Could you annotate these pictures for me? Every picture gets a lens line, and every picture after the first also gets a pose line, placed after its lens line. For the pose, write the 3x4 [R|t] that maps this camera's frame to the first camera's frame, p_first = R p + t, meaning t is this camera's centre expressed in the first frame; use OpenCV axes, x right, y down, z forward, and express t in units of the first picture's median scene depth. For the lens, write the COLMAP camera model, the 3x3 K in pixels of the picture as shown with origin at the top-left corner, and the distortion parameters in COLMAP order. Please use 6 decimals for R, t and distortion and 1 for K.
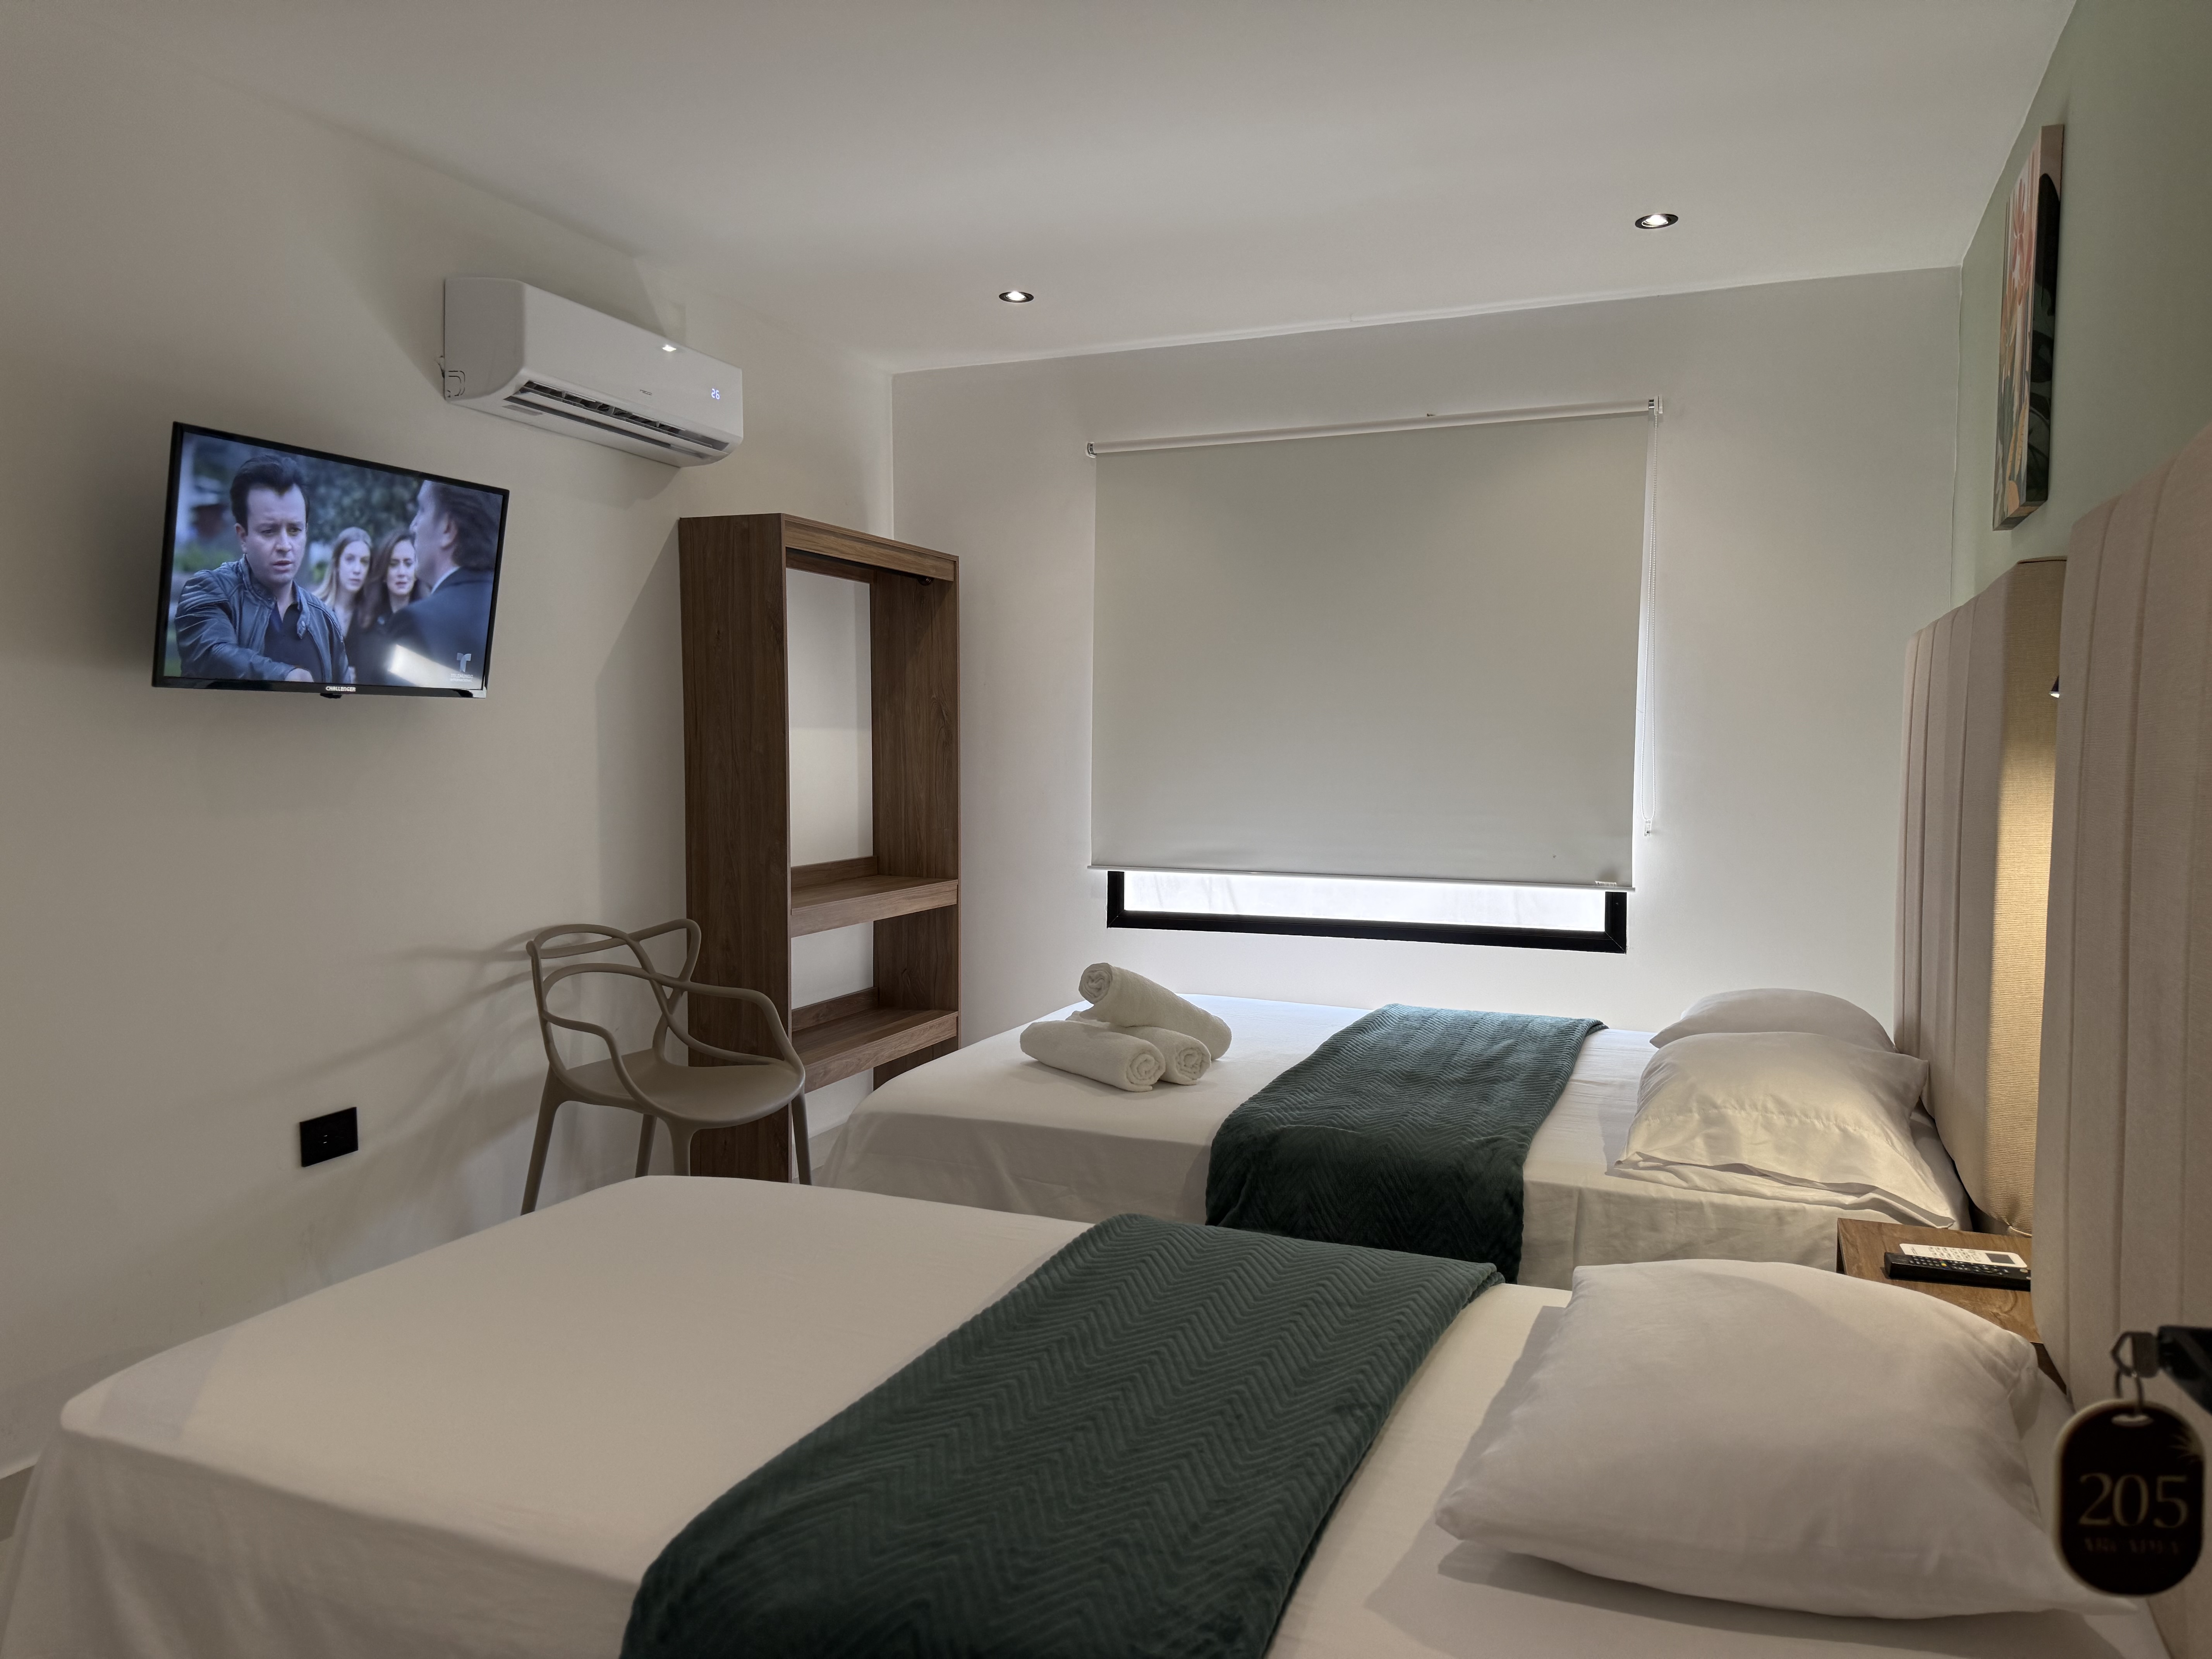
lens RADIAL K [[1520.9, 0, 1106.0], [0, 1520.9, 829.5], [0, 0, 1]] dist [-0.004822, -0.003210]
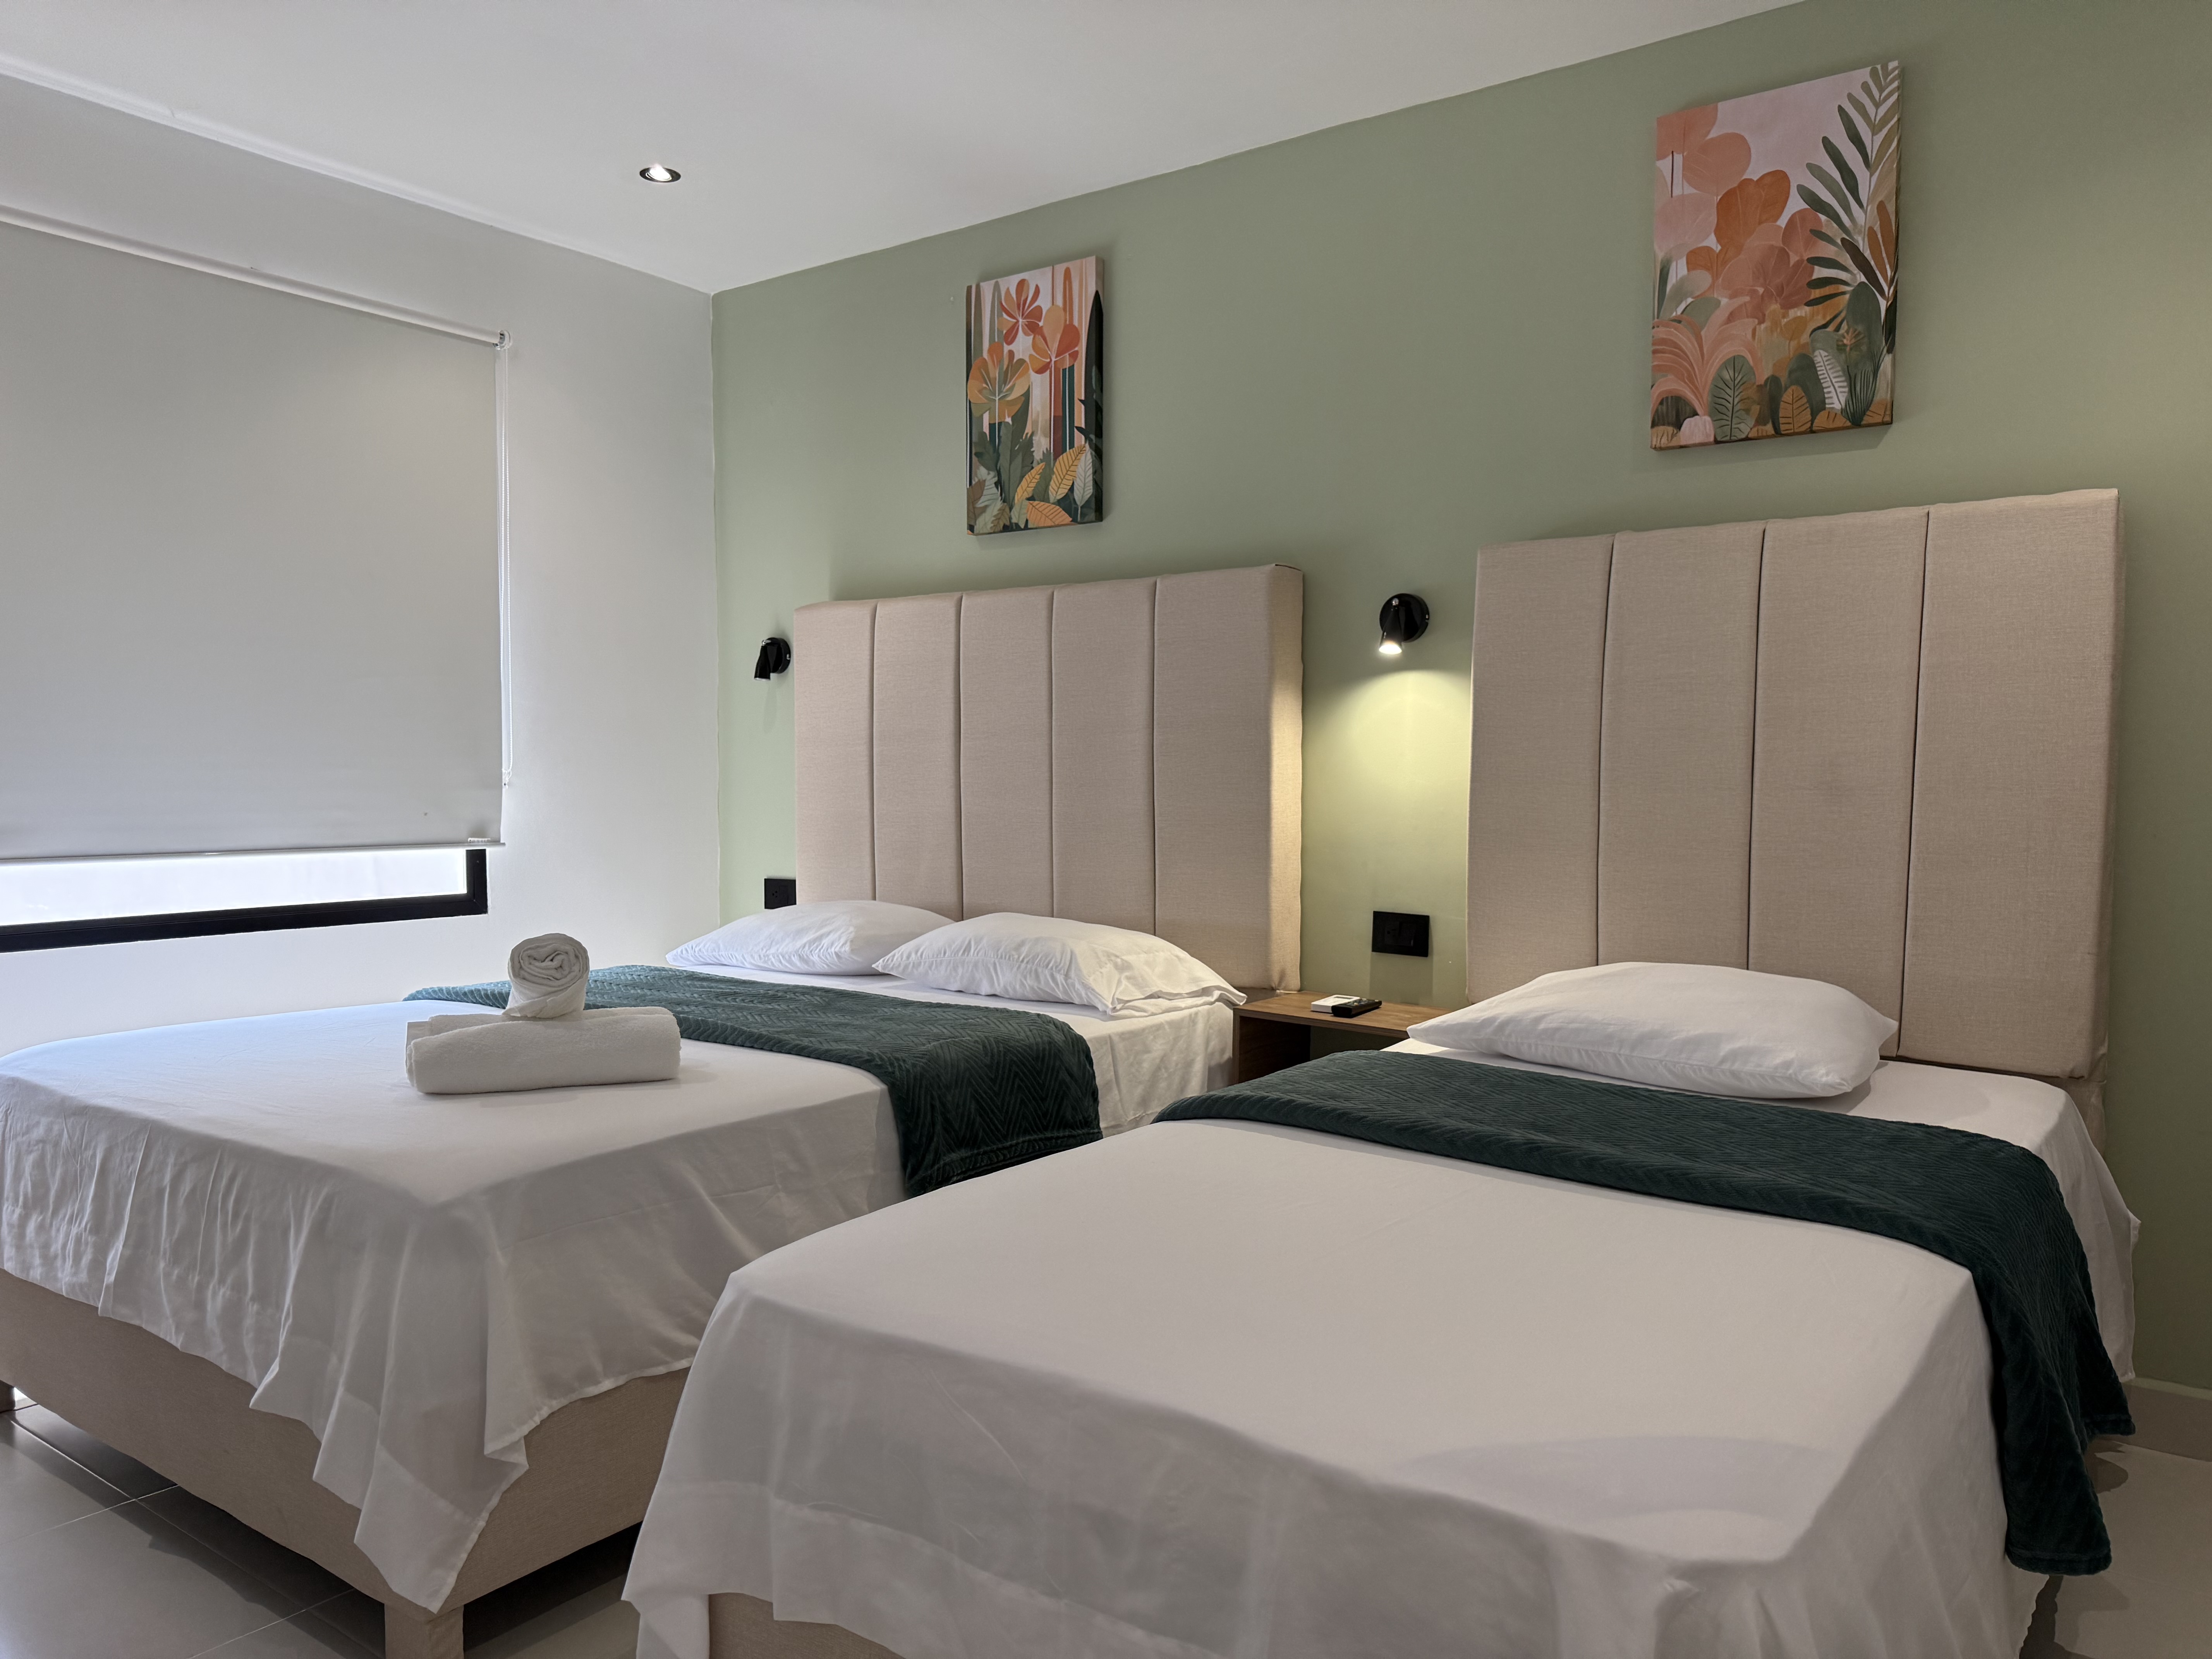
lens RADIAL K [[1520.9, 0, 1106.0], [0, 1520.9, 829.5], [0, 0, 1]] dist [-0.004822, -0.003210]
pose [[0.232642, -0.042582, 0.971630, -0.487198], [0.053909, 0.998070, 0.030833, 0.021076], [-0.971067, 0.045207, 0.234489, 0.408001]]
